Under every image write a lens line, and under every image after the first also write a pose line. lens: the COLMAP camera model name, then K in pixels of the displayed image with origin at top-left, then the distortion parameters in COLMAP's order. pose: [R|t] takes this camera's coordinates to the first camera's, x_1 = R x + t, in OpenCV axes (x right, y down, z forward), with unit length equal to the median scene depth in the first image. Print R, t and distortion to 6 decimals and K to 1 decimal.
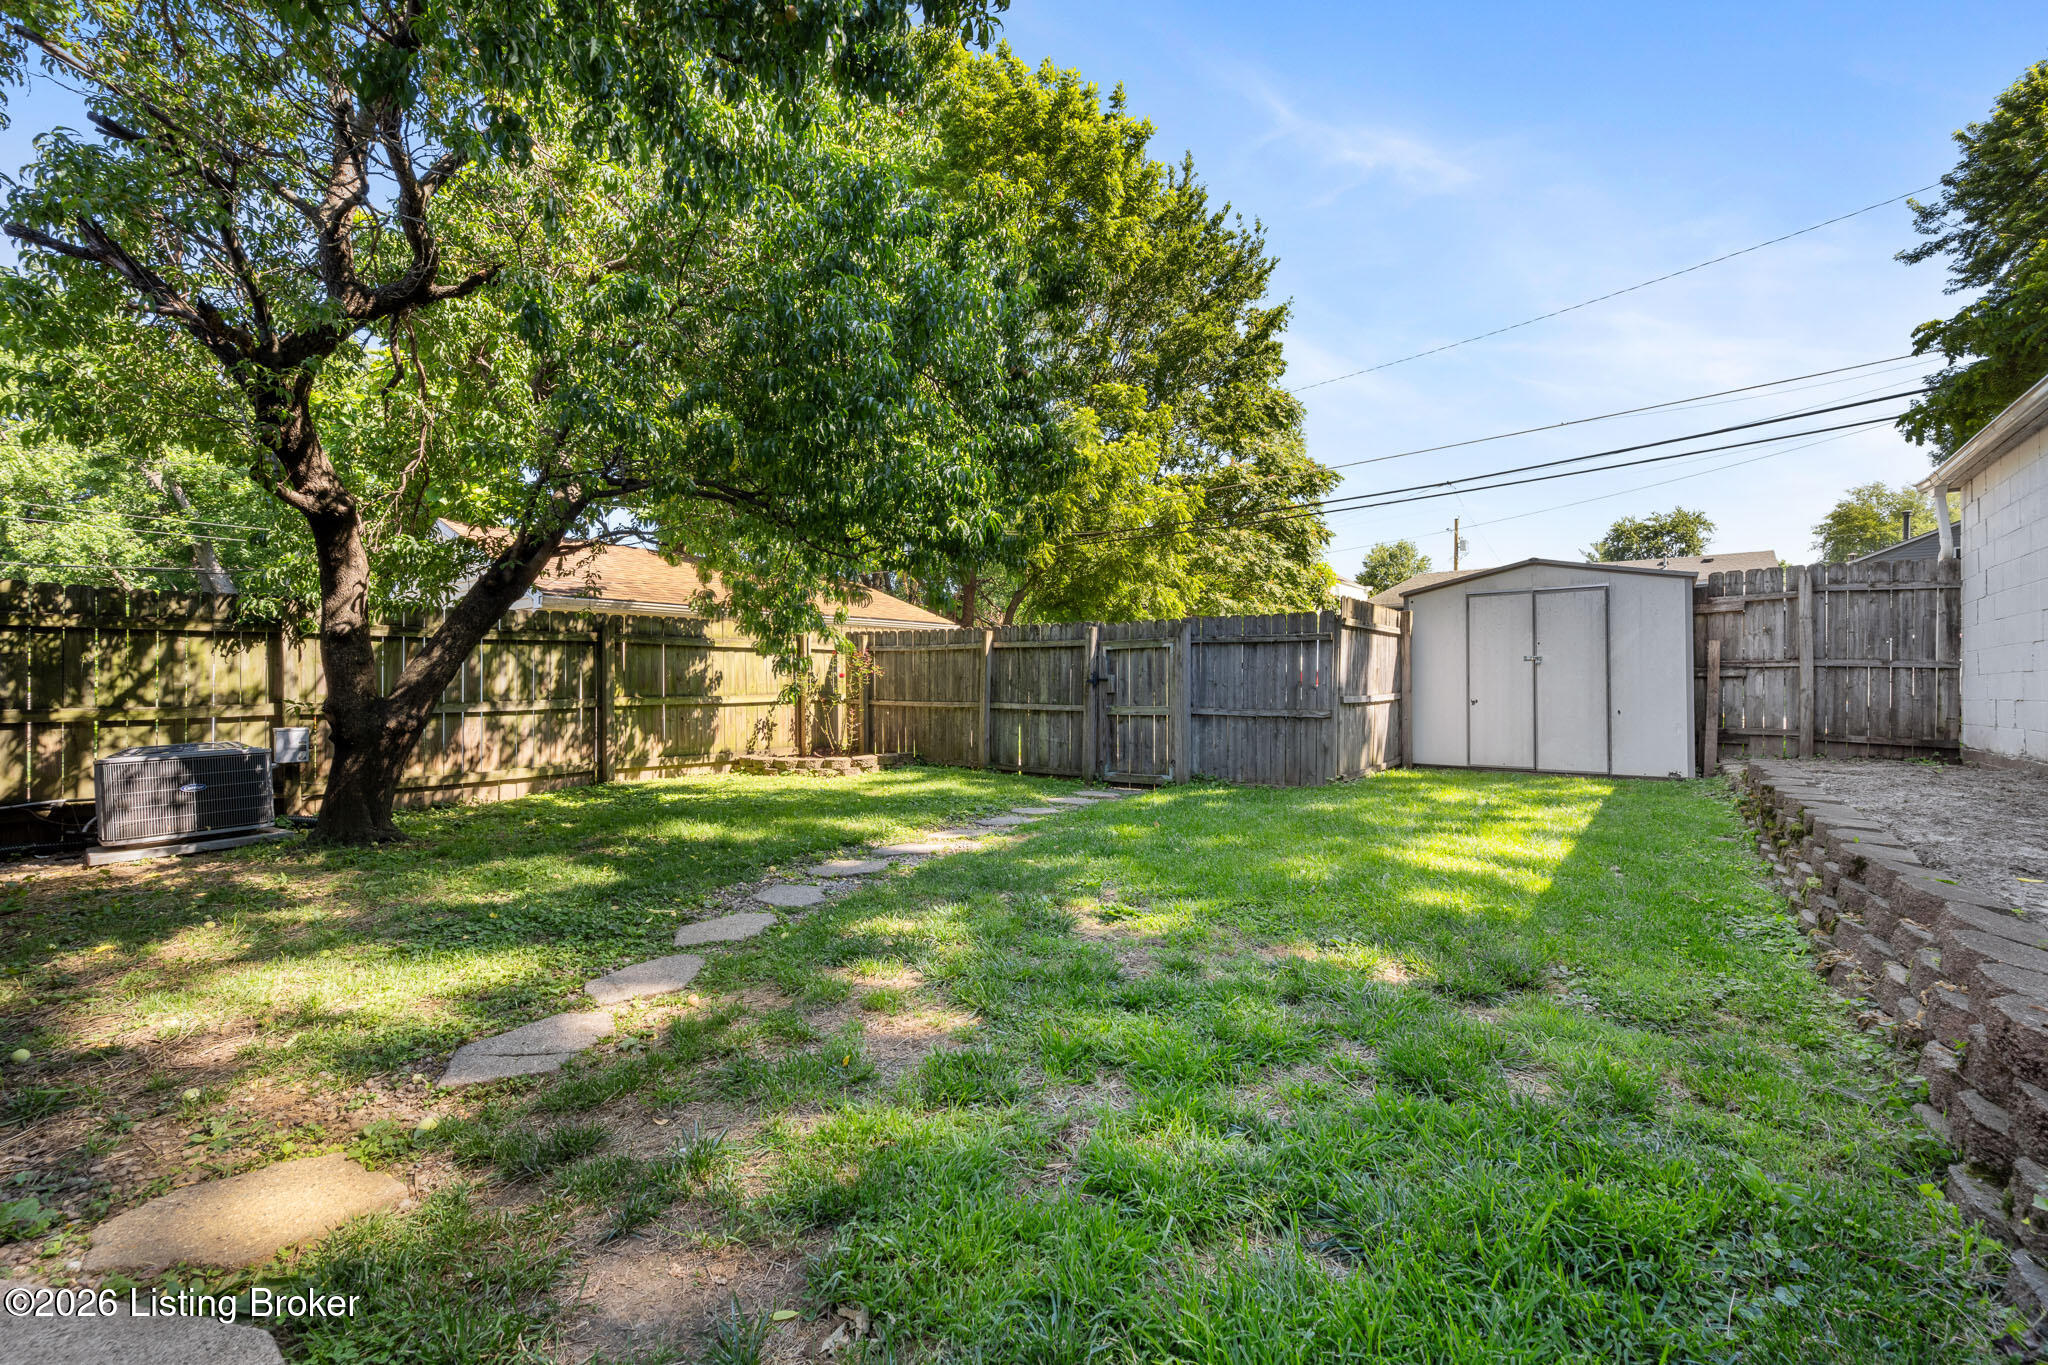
lens RADIAL K [[808.5, 0, 1024.0], [0, 808.5, 682.5], [0, 0, 1]] dist [-0.009651, 0.000055]
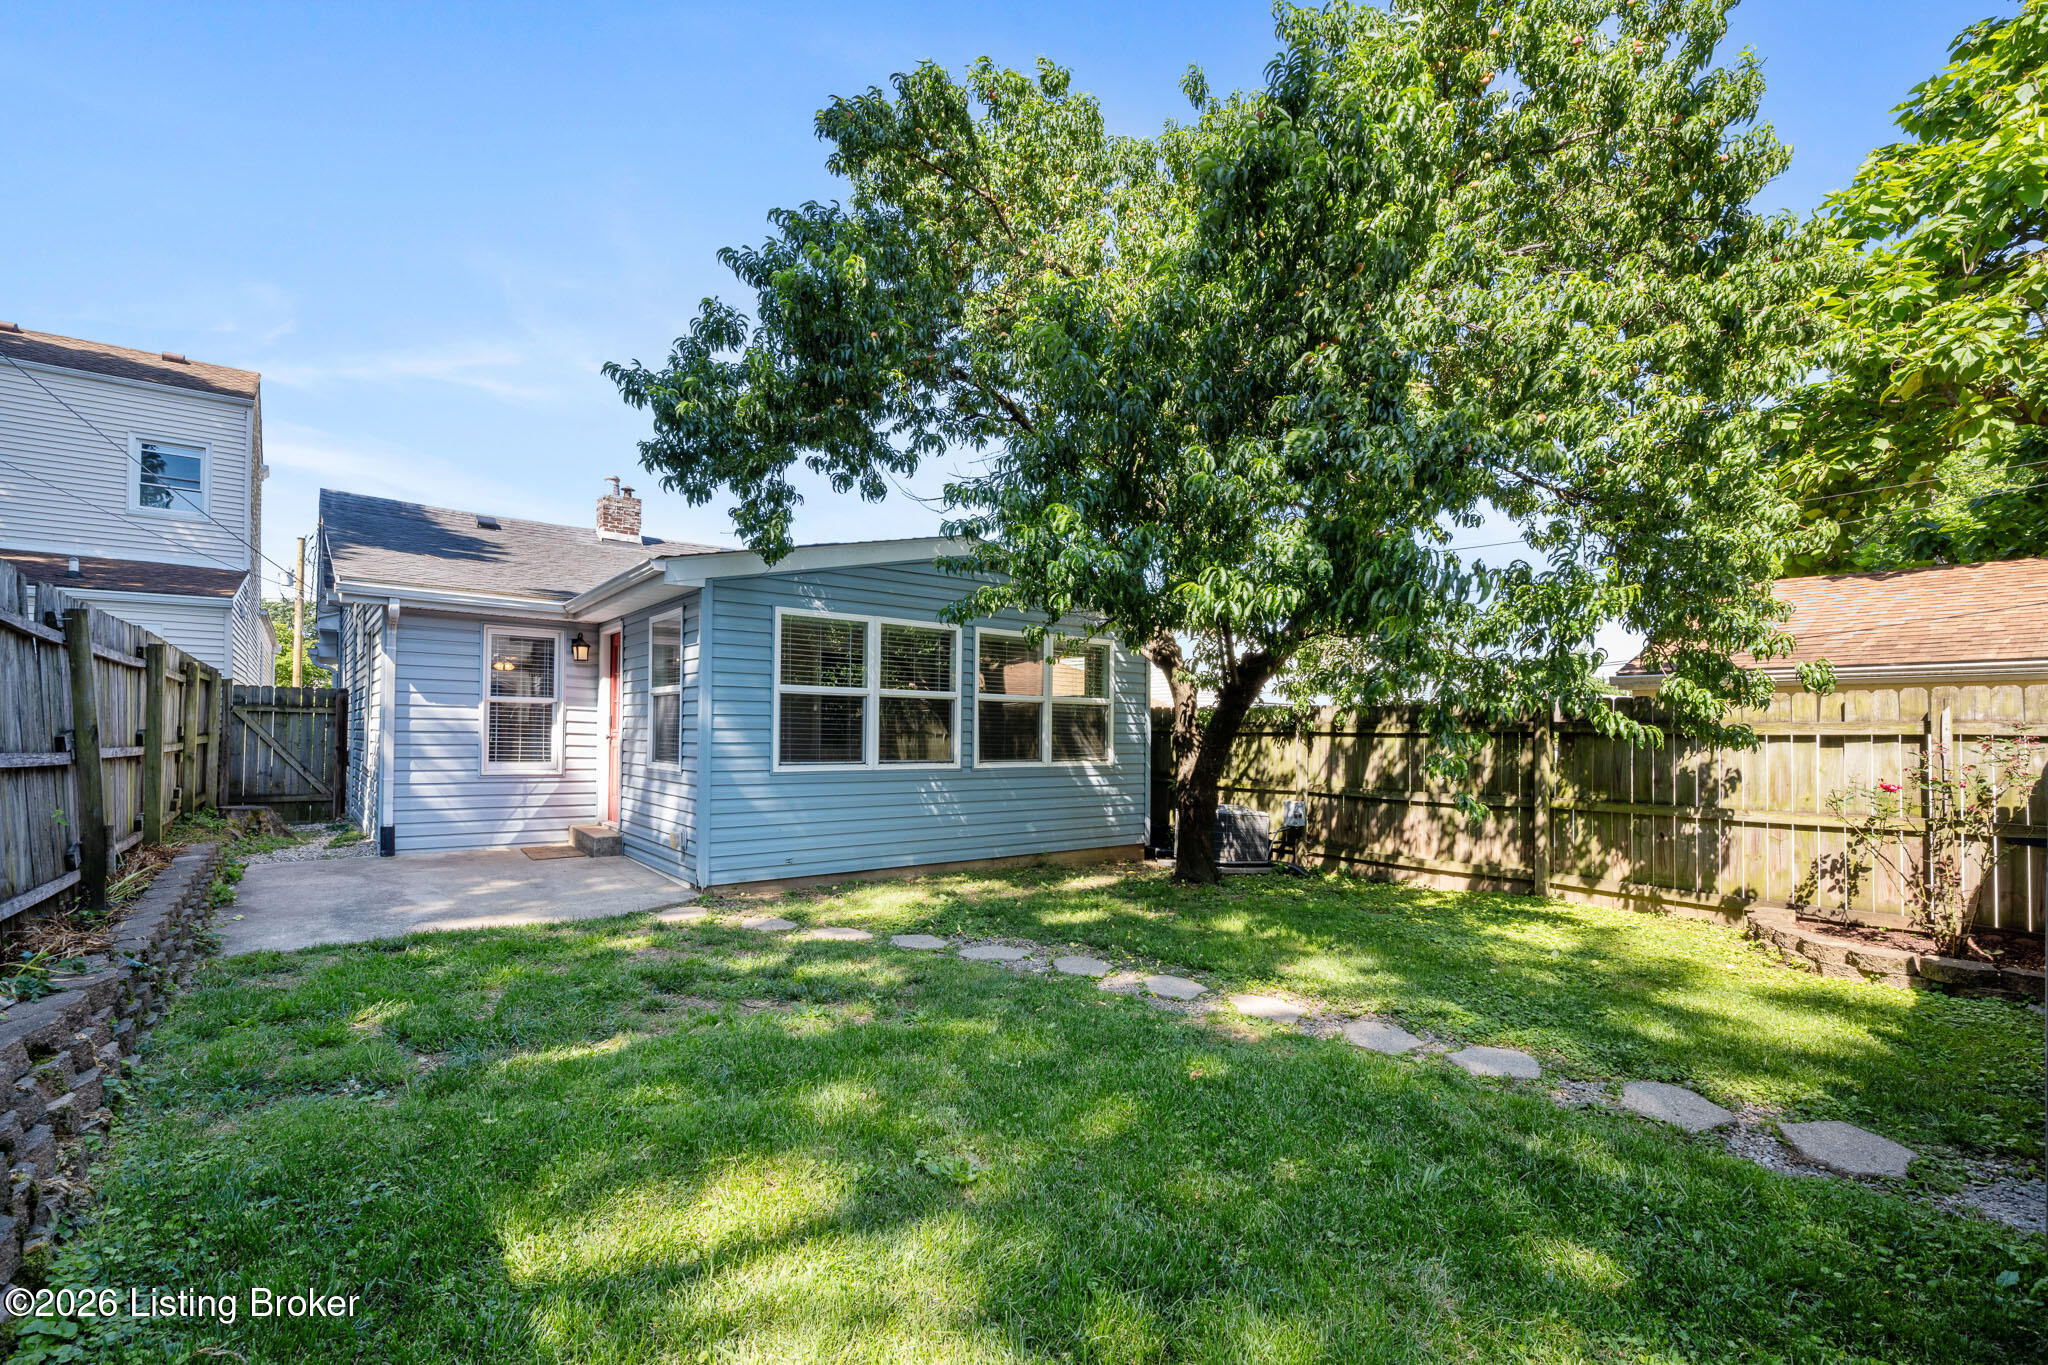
lens RADIAL K [[916.5, 0, 1024.0], [0, 916.5, 682.5], [0, 0, 1]] dist [-0.012397, 0.000007]
pose [[-0.228606, -0.057717, -0.971806, 0.628792], [-0.012997, 0.998333, -0.056235, -0.045139], [0.973432, -0.000225, -0.228975, 0.764108]]
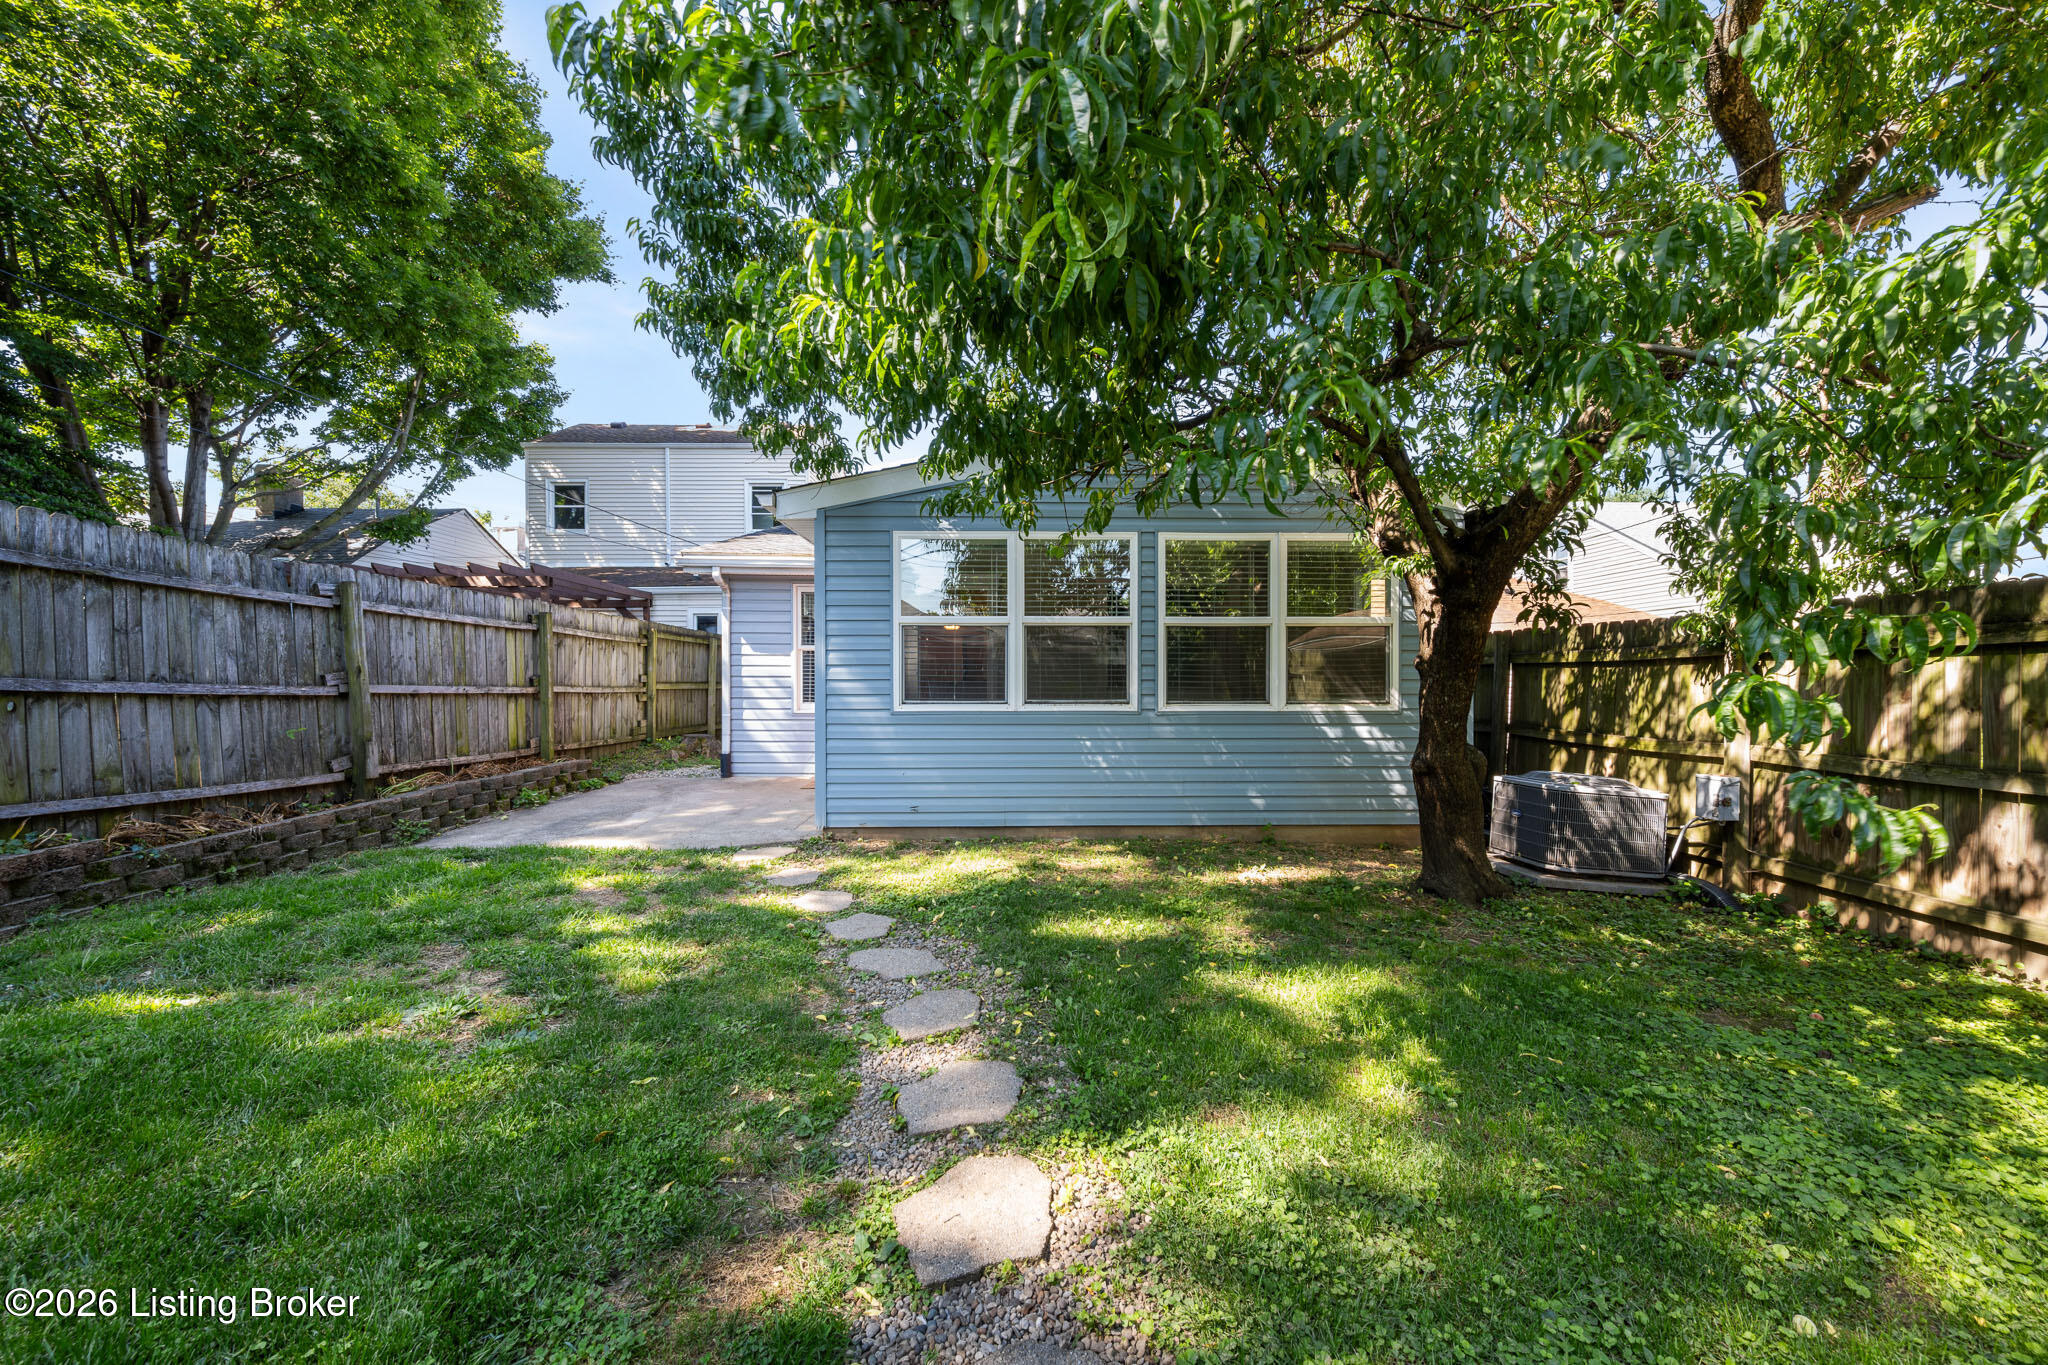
lens RADIAL K [[808.5, 0, 1024.0], [0, 808.5, 682.5], [0, 0, 1]] dist [-0.009651, 0.000055]
pose [[-0.776367, -0.005066, -0.630261, 0.095572], [-0.004508, 0.999987, -0.002486, -0.026492], [0.630265, 0.000911, -0.776380, 0.996153]]
